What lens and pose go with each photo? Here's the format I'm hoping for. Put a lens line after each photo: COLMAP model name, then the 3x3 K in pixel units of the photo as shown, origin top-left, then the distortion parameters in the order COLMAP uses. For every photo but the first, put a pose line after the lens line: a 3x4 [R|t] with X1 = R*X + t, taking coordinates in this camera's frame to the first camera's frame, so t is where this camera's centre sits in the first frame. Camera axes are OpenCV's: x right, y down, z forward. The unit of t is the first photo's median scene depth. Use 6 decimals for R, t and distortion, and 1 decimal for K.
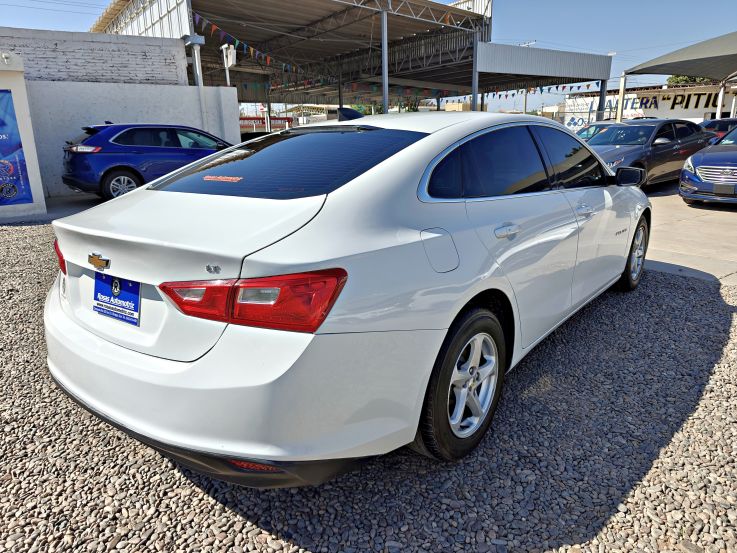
lens RADIAL K [[508.6, 0, 371.2], [0, 508.6, 278.9], [0, 0, 1]] dist [0.038651, -0.046538]
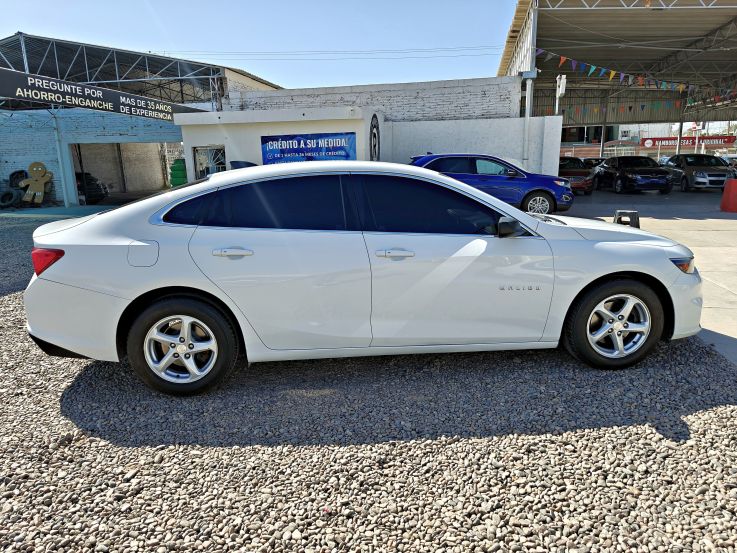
lens RADIAL K [[508.6, 0, 371.1], [0, 508.6, 277.7], [0, 0, 1]] dist [0.038651, -0.046538]
pose [[0.702201, 0.157054, -0.694440, 0.236334], [-0.186546, 0.981877, 0.033430, -0.022572], [0.687106, 0.106071, 0.718773, 0.045573]]
